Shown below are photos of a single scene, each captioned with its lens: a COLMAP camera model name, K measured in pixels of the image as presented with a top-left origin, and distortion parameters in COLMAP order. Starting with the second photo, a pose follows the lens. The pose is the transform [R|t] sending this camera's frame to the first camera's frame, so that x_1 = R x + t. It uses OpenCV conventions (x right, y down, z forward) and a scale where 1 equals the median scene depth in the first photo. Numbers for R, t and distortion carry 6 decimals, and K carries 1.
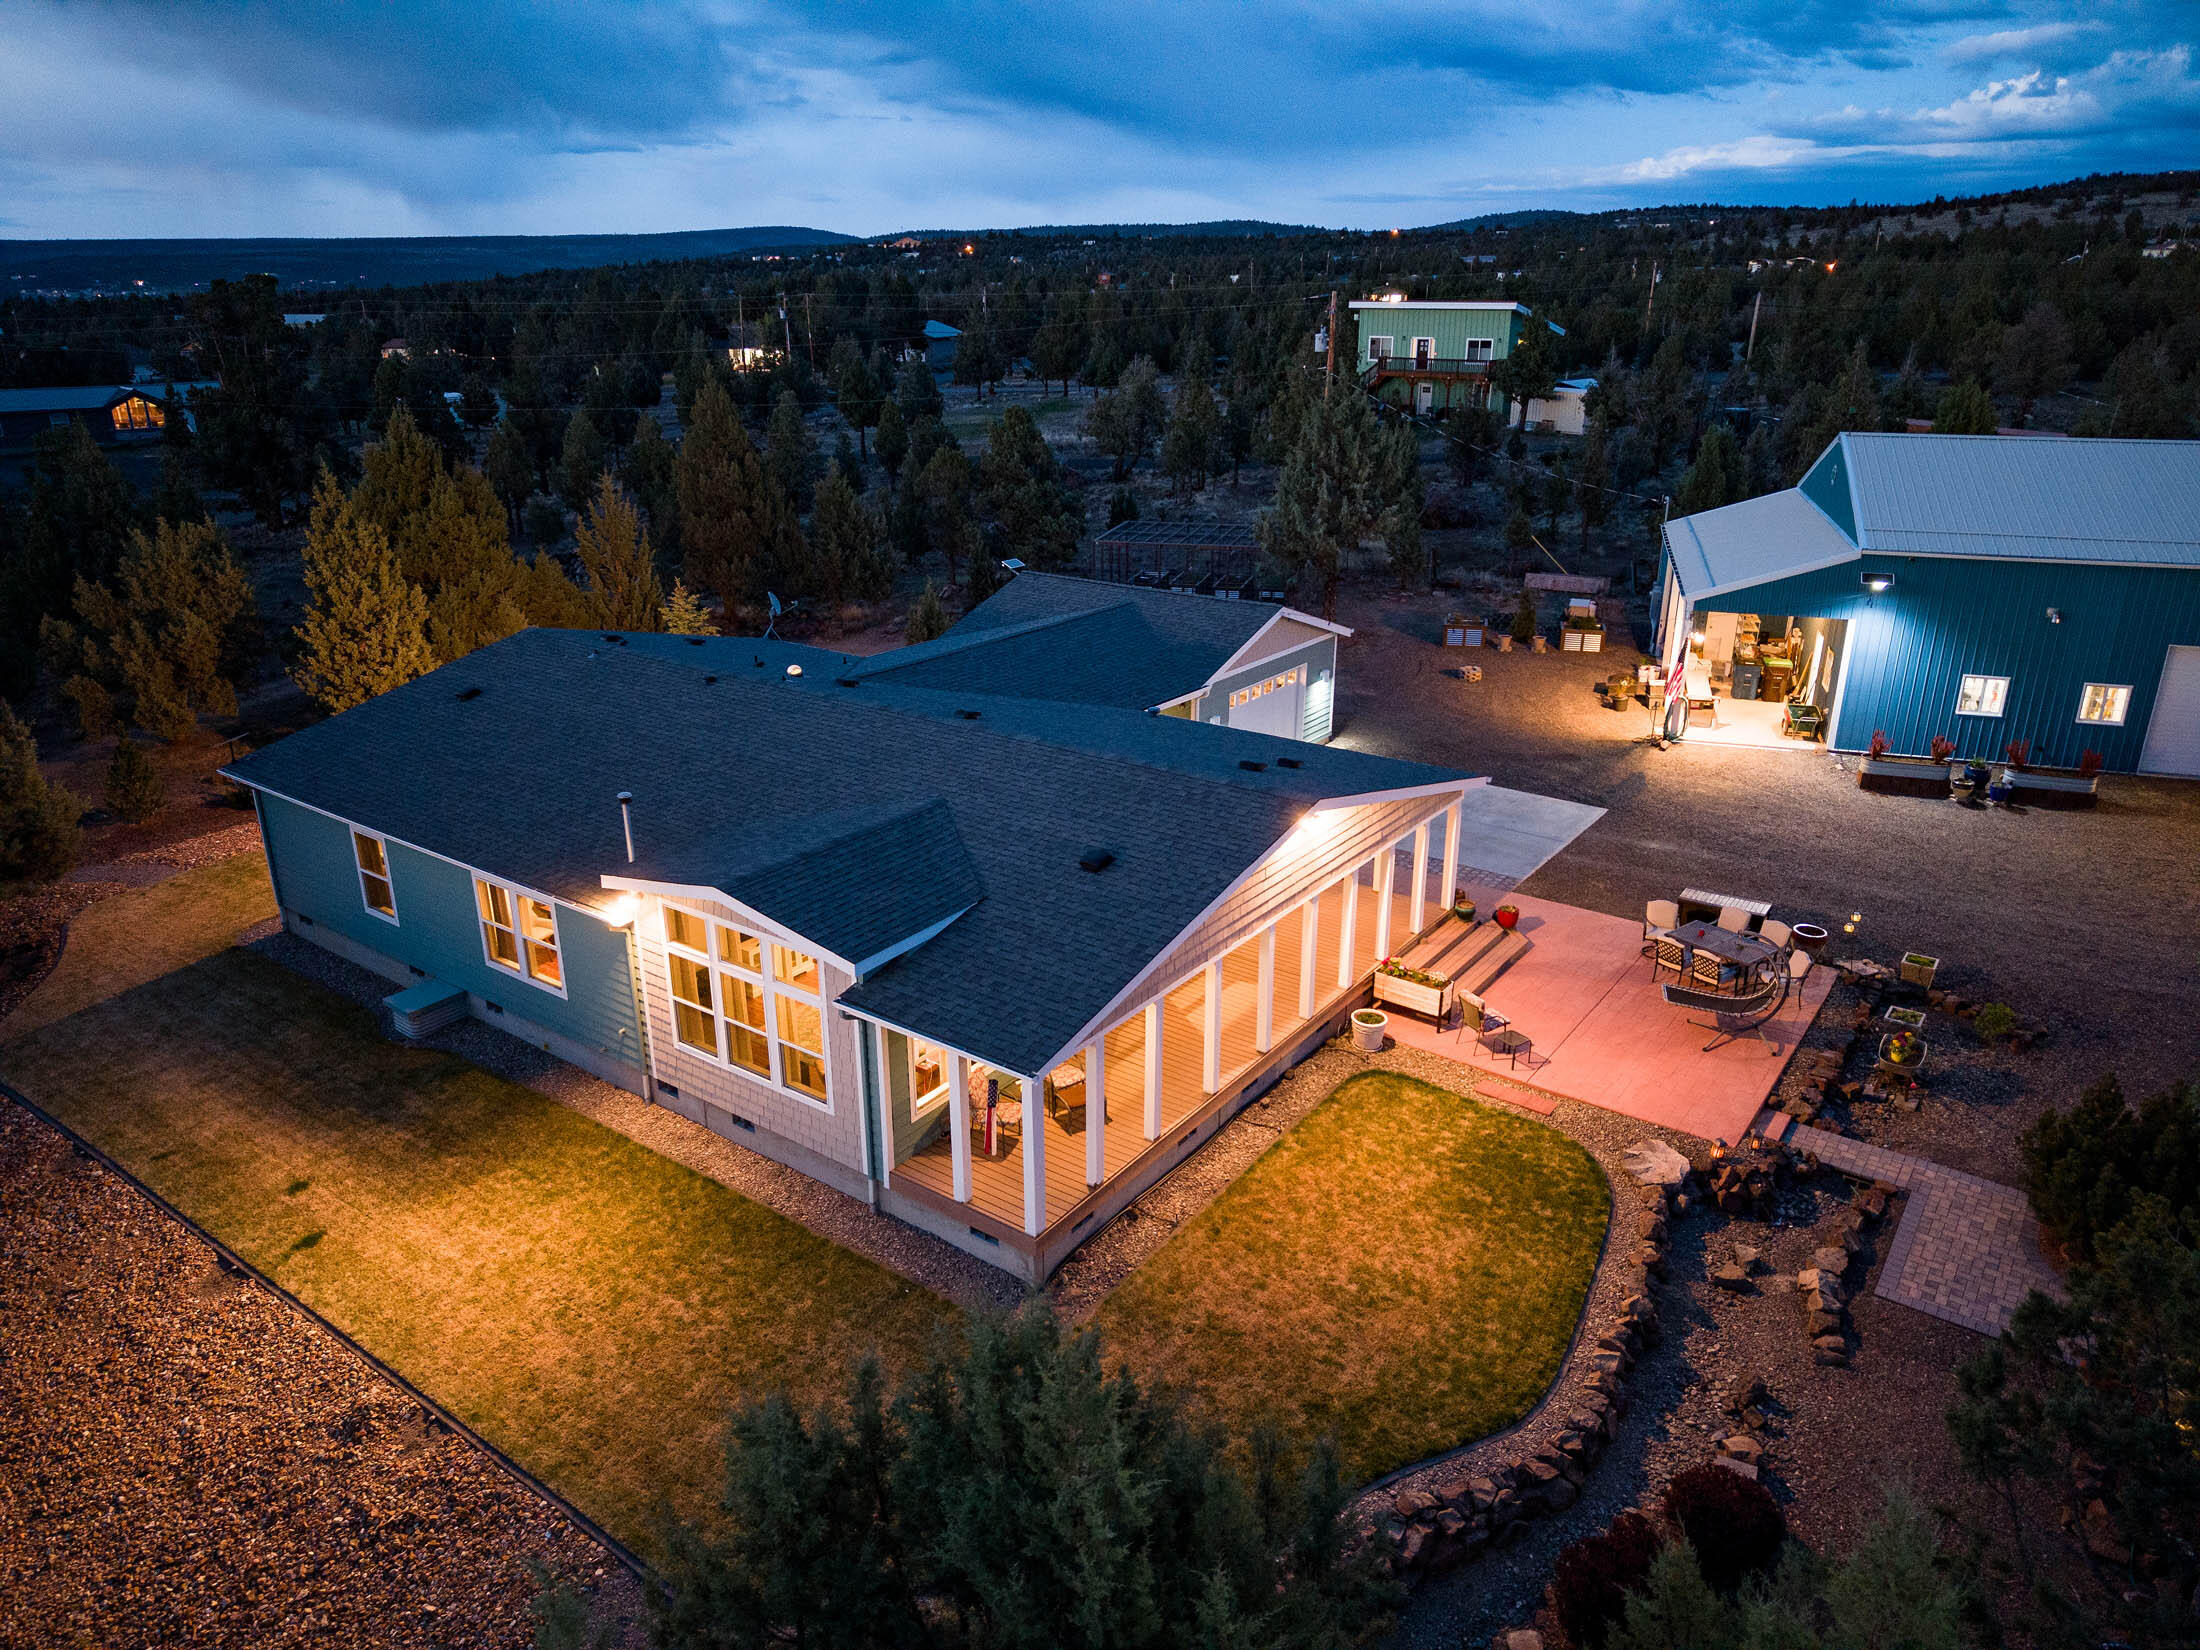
lens RADIAL K [[1471.3, 0, 1102.3], [0, 1471.3, 822.5], [0, 0, 1]] dist [0.026571, -0.026791]
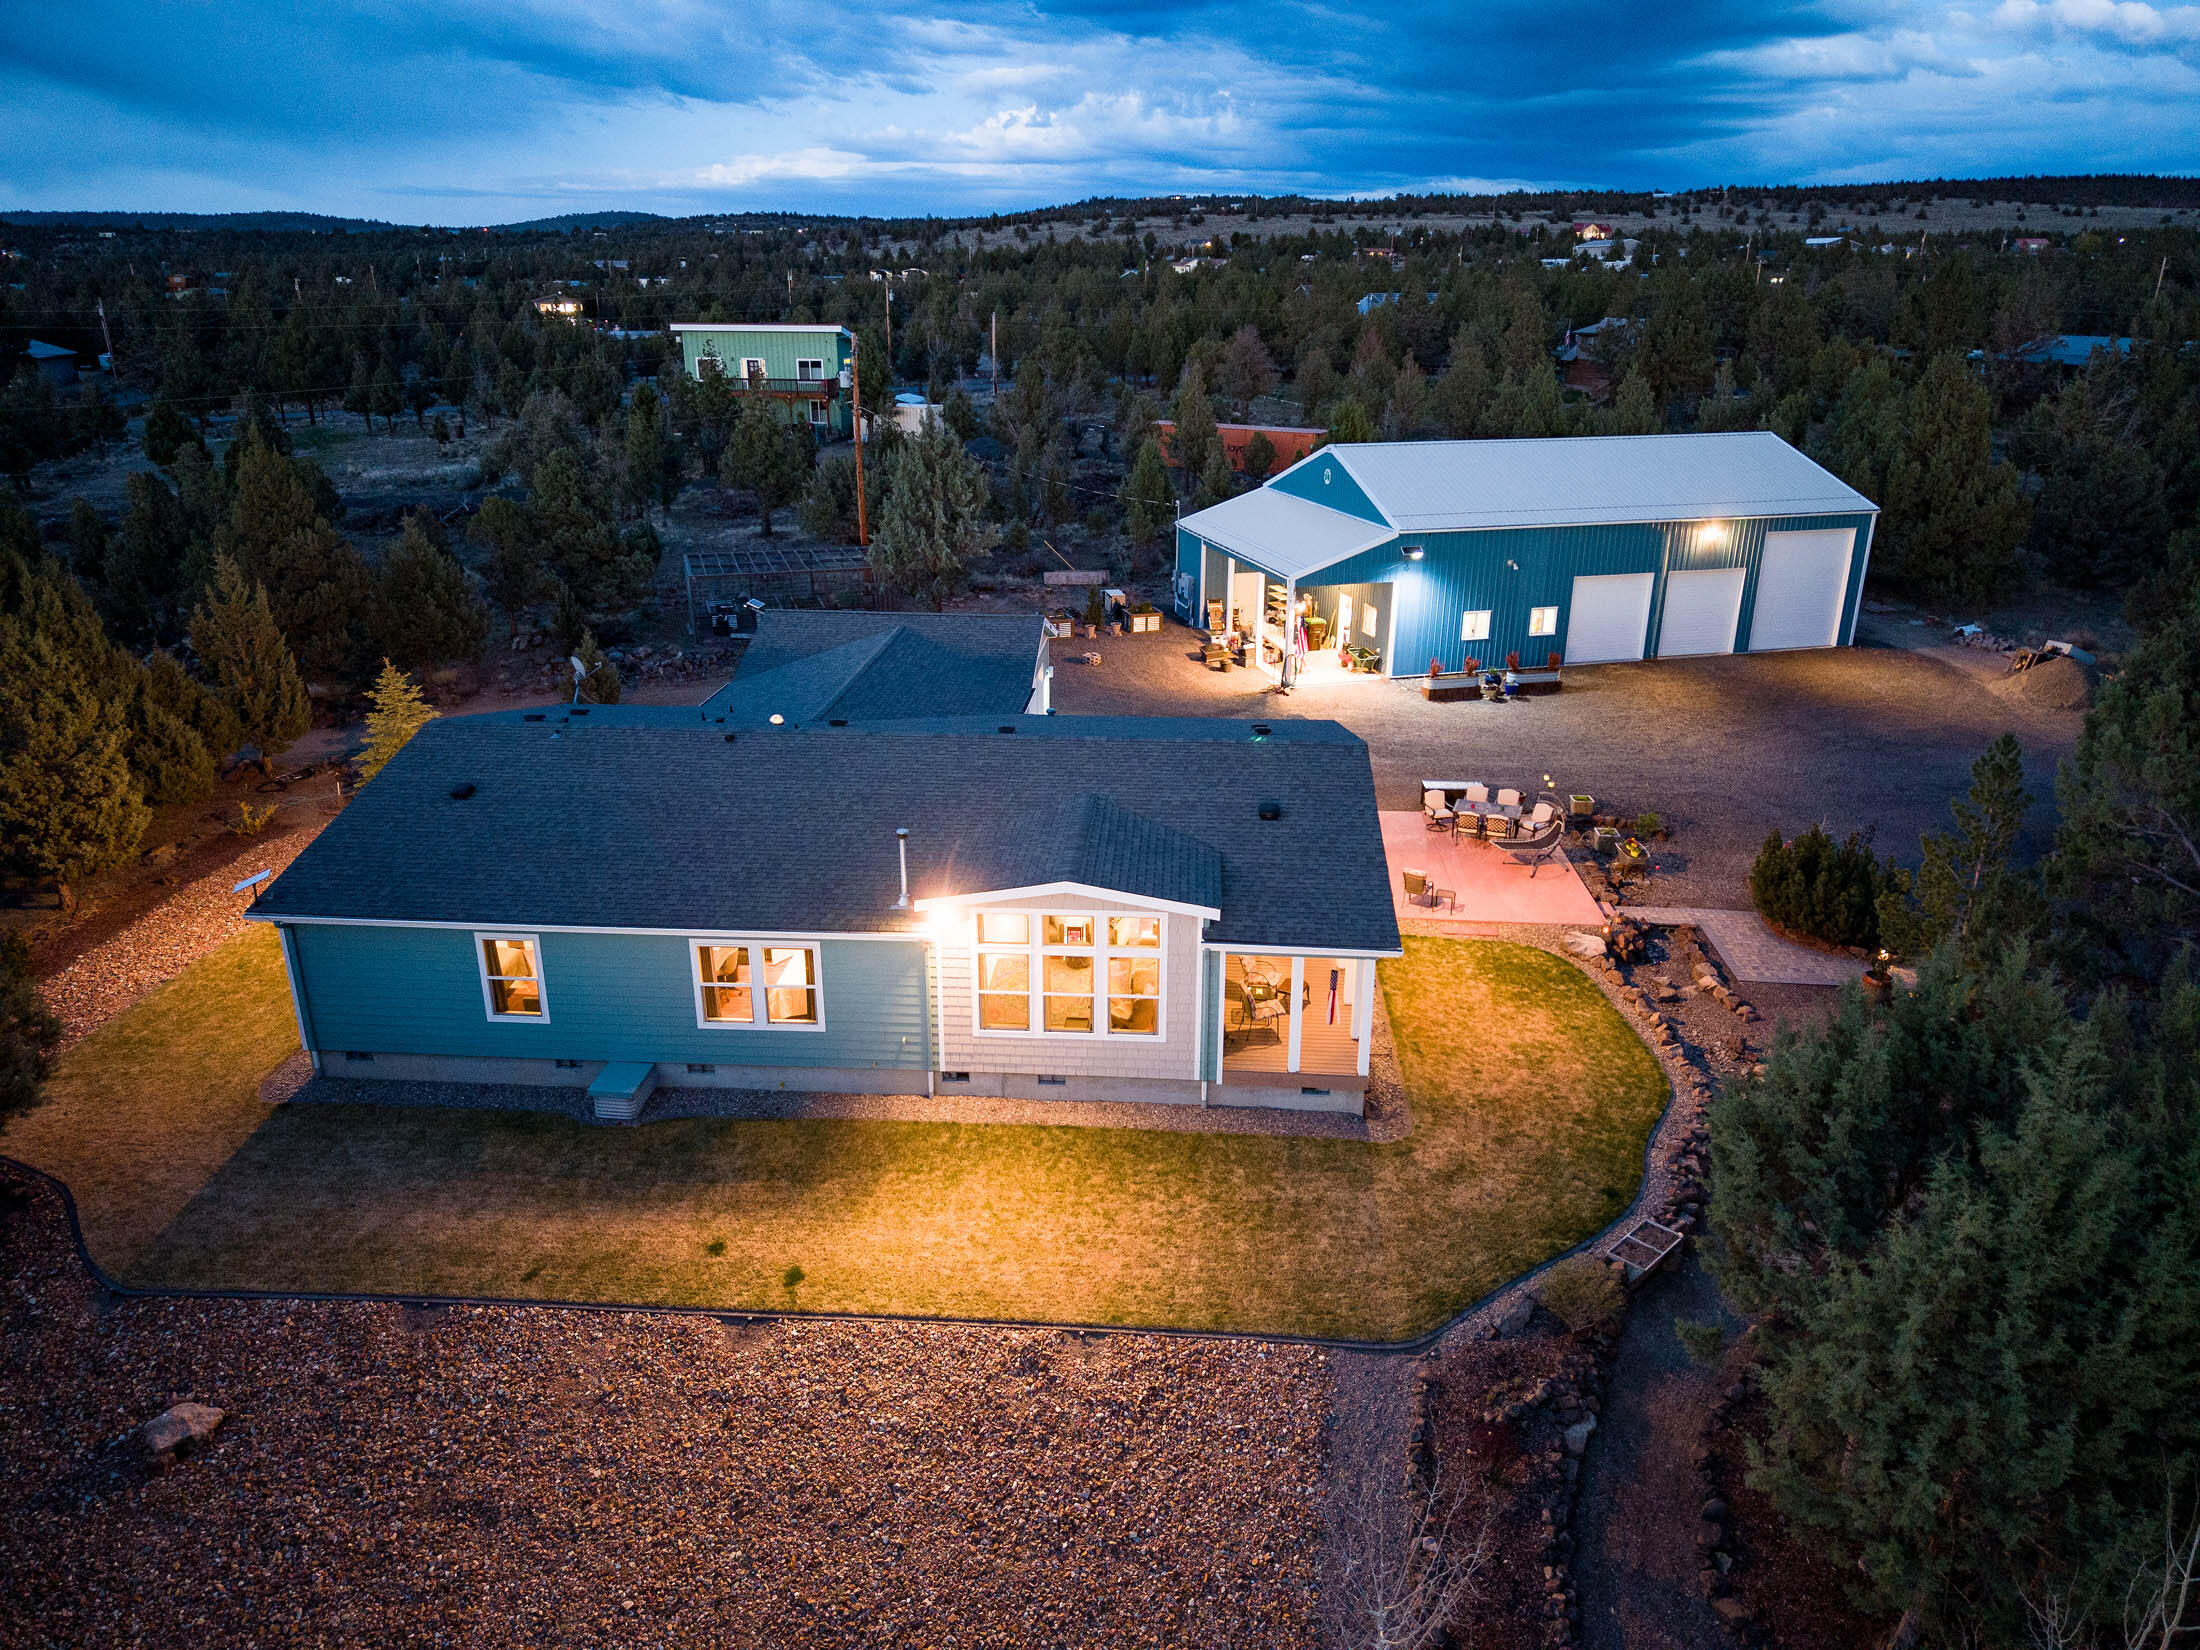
lens RADIAL K [[1471.3, 0, 1102.8], [0, 1471.3, 819.0], [0, 0, 1]] dist [0.026571, -0.026791]
pose [[0.845475, -0.177349, 0.503706, -0.733101], [0.178751, 0.982818, 0.046004, -0.050220], [-0.503210, 0.051143, 0.862650, -0.060026]]
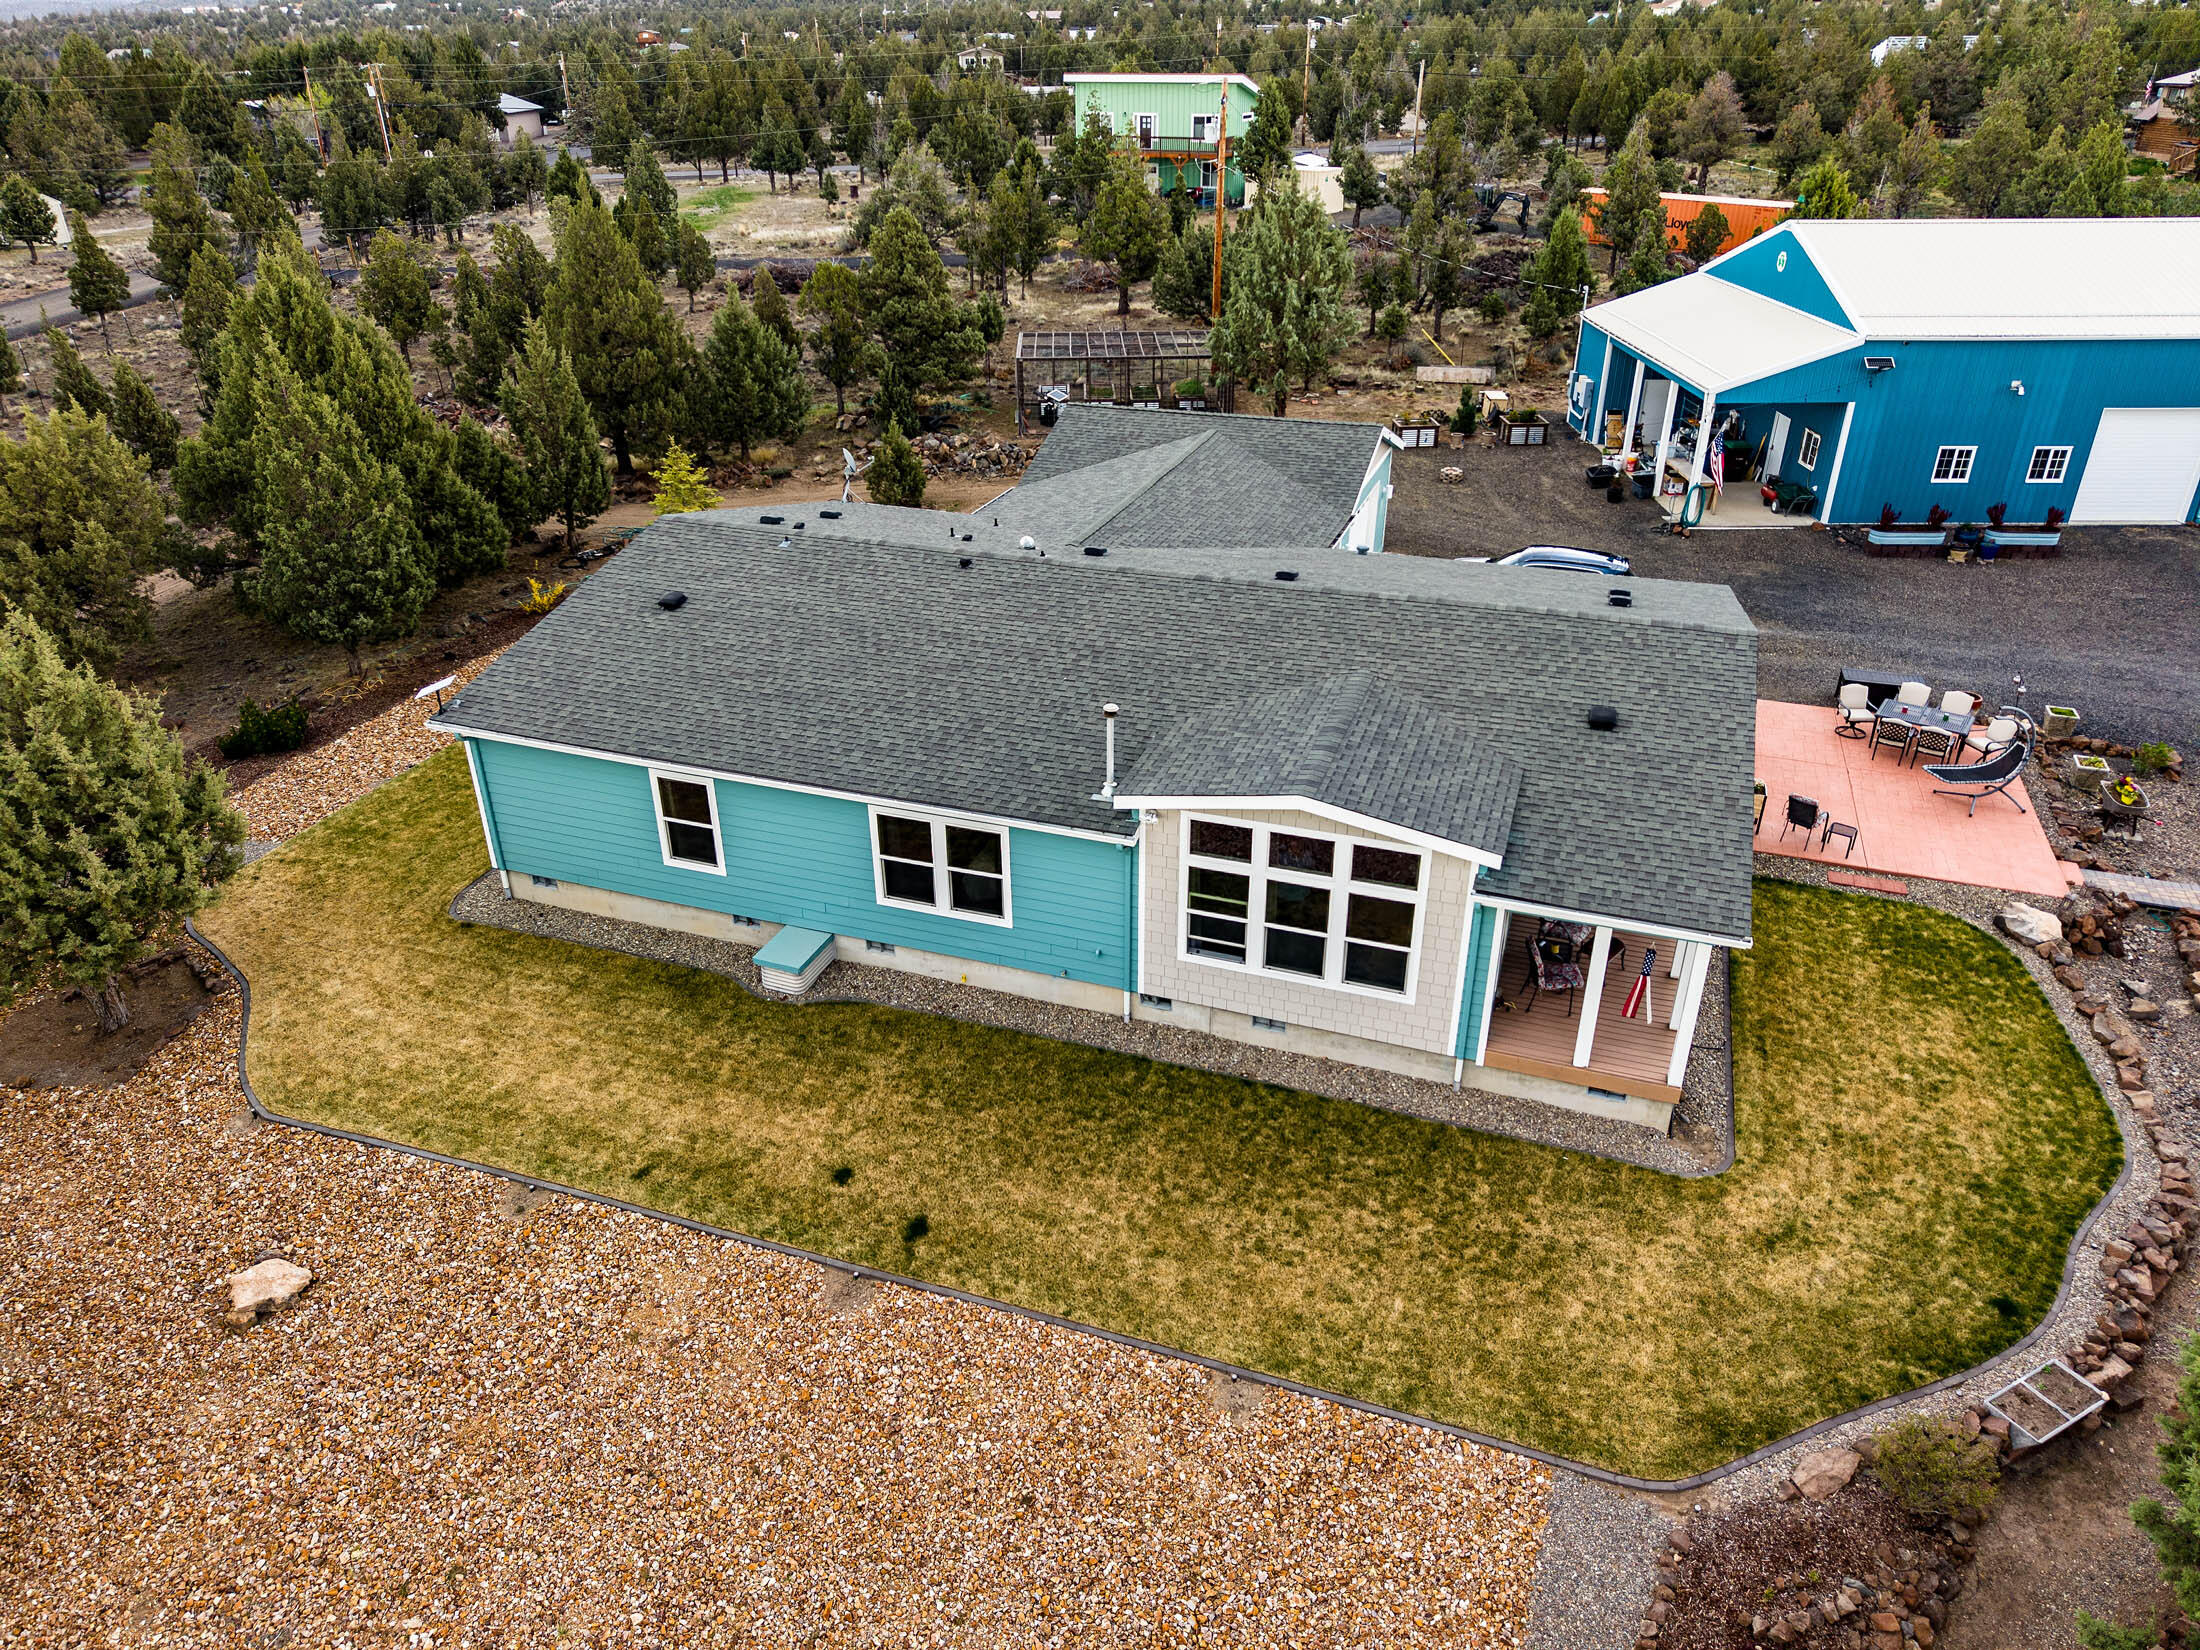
lens RADIAL K [[1471.3, 0, 1102.9], [0, 1471.3, 822.1], [0, 0, 1]] dist [0.026571, -0.026791]
pose [[0.957993, -0.136394, 0.252282, -0.548628], [0.100671, 0.983622, 0.149511, -0.081968], [-0.268543, -0.117833, 0.956034, 0.104583]]
